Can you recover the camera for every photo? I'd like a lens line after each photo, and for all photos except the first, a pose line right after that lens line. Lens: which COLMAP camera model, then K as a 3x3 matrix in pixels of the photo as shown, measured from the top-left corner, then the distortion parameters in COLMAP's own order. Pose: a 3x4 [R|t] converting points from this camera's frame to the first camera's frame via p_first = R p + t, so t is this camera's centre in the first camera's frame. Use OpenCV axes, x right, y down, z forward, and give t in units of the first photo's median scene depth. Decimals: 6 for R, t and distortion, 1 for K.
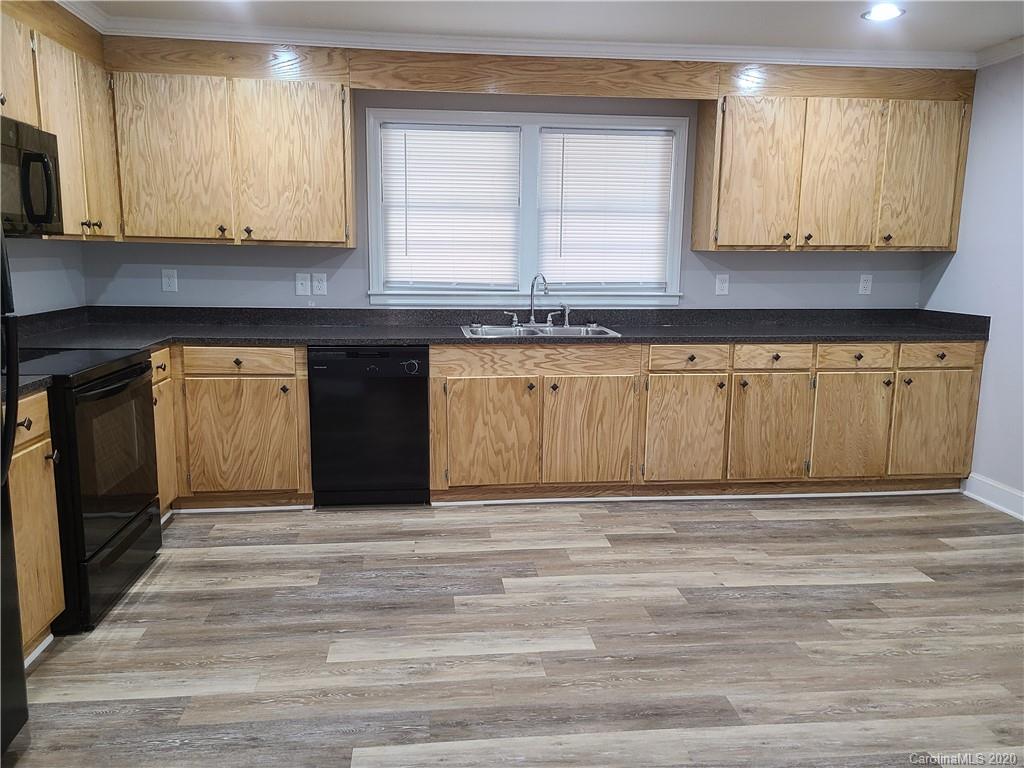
lens RADIAL K [[779.3, 0, 506.8], [0, 779.3, 392.0], [0, 0, 1]] dist [0.057201, -0.041429]
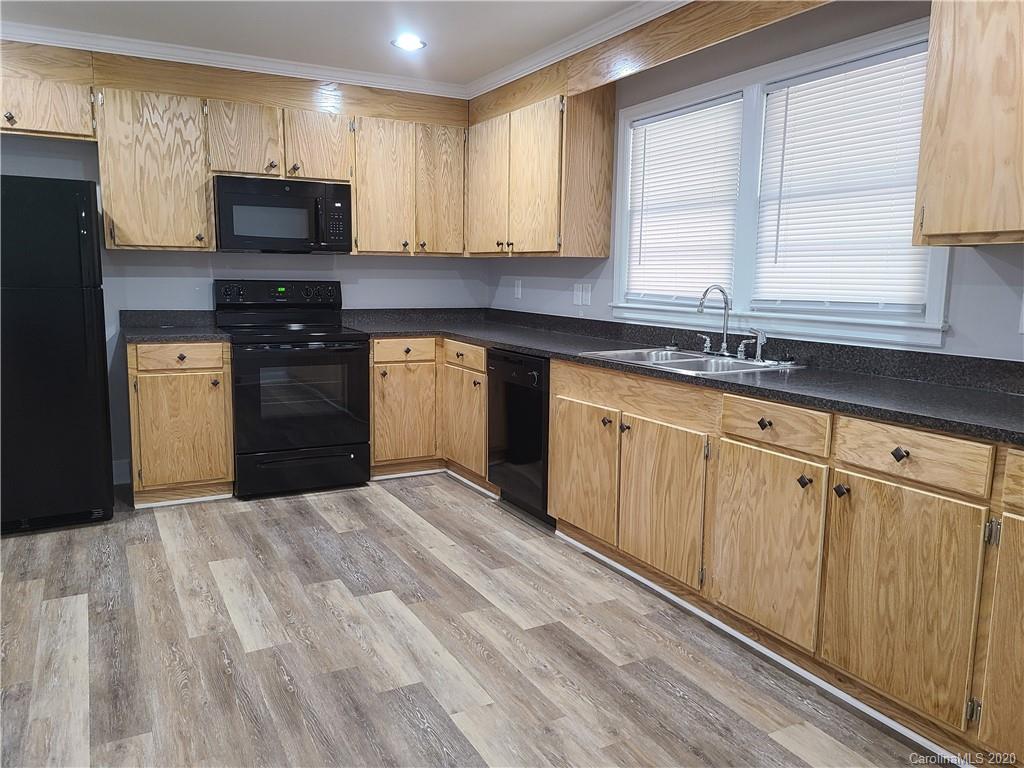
lens RADIAL K [[779.3, 0, 506.8], [0, 779.3, 392.0], [0, 0, 1]] dist [0.057201, -0.041429]
pose [[0.357917, 0.134765, -0.923977, 0.738198], [-0.171659, 0.982162, 0.076756, -0.081986], [0.917839, 0.131137, 0.374666, 0.602198]]
